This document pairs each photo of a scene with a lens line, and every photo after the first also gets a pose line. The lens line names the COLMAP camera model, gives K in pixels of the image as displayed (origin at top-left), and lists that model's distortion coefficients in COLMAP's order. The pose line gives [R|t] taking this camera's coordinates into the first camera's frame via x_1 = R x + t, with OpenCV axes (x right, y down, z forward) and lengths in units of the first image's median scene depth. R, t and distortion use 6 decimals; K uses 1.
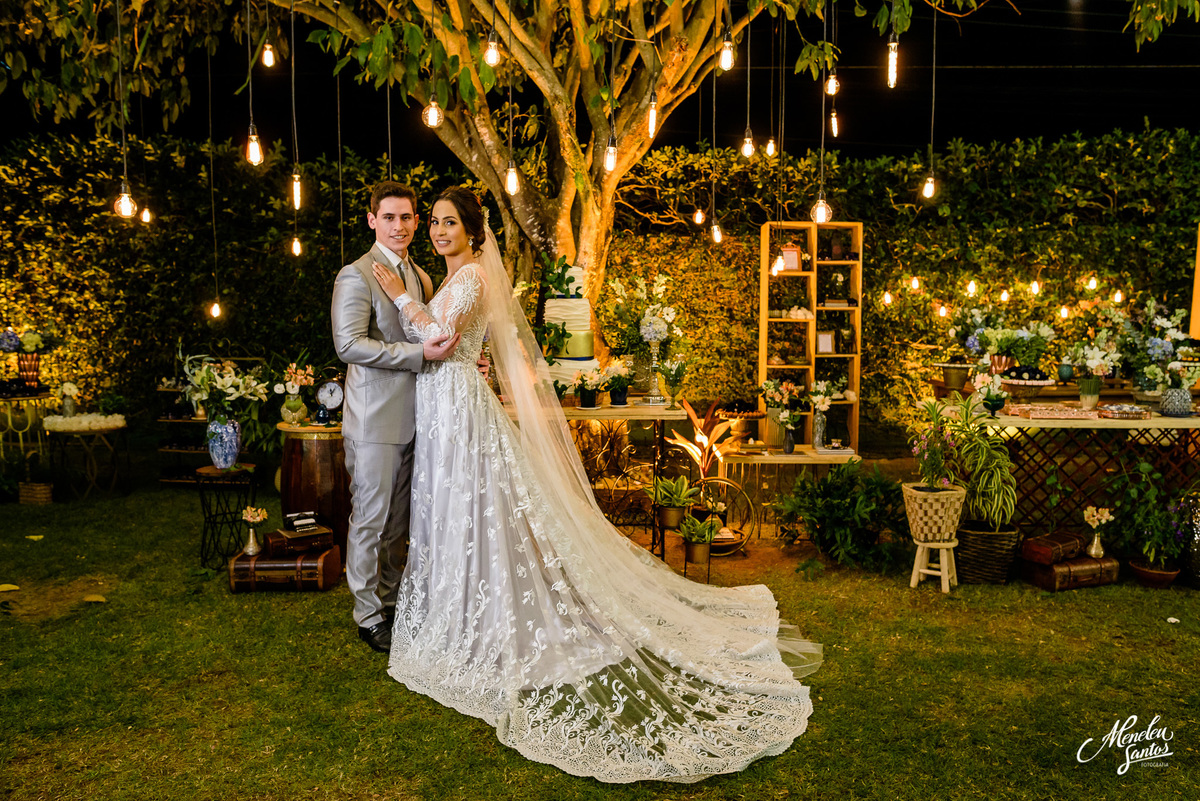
lens RADIAL K [[821.5, 0, 599.5], [0, 821.5, 410.9], [0, 0, 1]] dist [-0.070285, 0.032014]
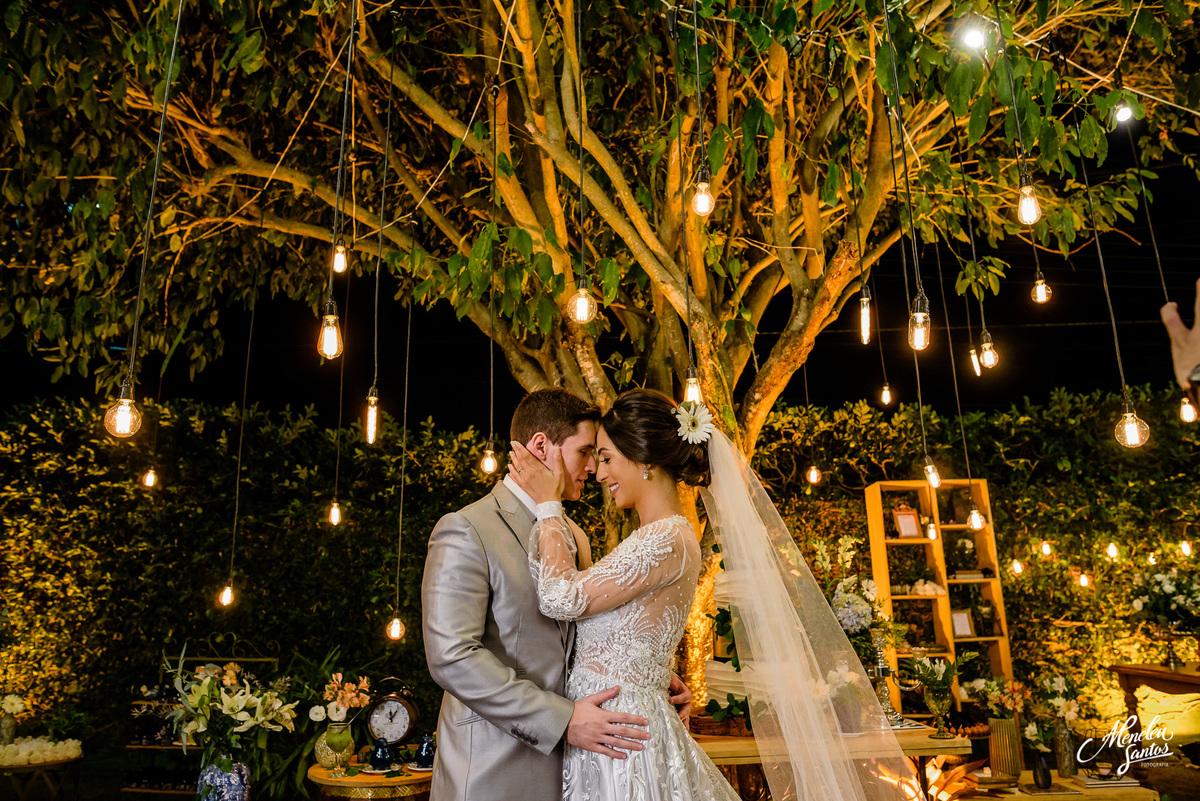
lens RADIAL K [[821.5, 0, 599.5], [0, 821.5, 410.9], [0, 0, 1]] dist [-0.070285, 0.032014]
pose [[0.999812, -0.018525, 0.005714, -0.083452], [0.019366, 0.941066, -0.337668, -0.016371], [0.000878, 0.337715, 0.941248, 0.153424]]
